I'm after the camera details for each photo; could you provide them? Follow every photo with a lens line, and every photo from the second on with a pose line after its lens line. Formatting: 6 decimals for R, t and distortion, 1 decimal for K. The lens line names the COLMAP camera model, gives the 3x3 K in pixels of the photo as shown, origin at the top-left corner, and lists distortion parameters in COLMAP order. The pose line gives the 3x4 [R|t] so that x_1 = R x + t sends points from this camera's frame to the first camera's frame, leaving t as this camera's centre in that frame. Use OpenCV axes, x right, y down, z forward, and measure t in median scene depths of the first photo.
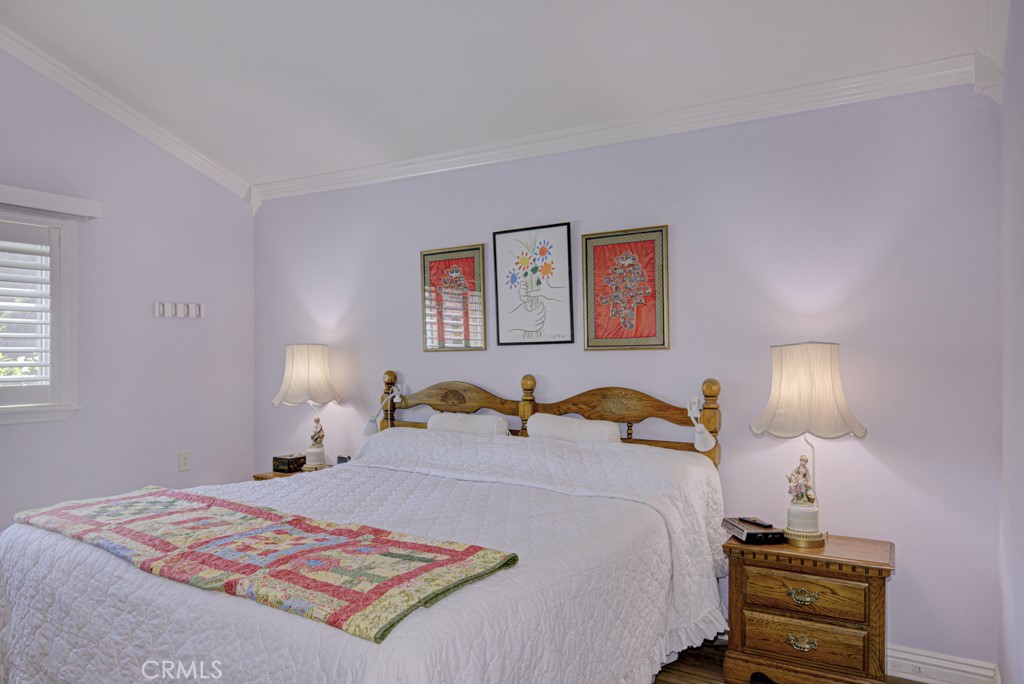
lens RADIAL K [[705.7, 0, 512.0], [0, 705.7, 342.0], [0, 0, 1]] dist [-0.002702, -0.001723]
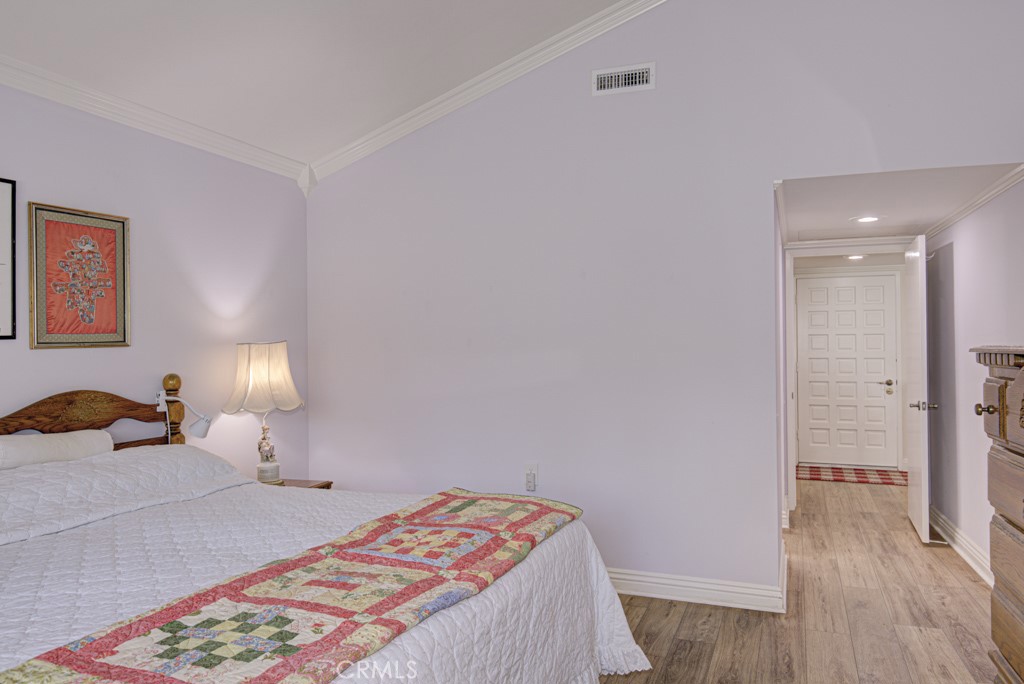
lens RADIAL K [[705.7, 0, 512.0], [0, 705.7, 342.0], [0, 0, 1]] dist [-0.002702, -0.001723]
pose [[-0.188578, 0.006414, 0.982037, -0.816020], [-0.002713, 0.999971, -0.007052, 0.009412], [-0.982054, -0.003994, -0.188555, 0.656312]]
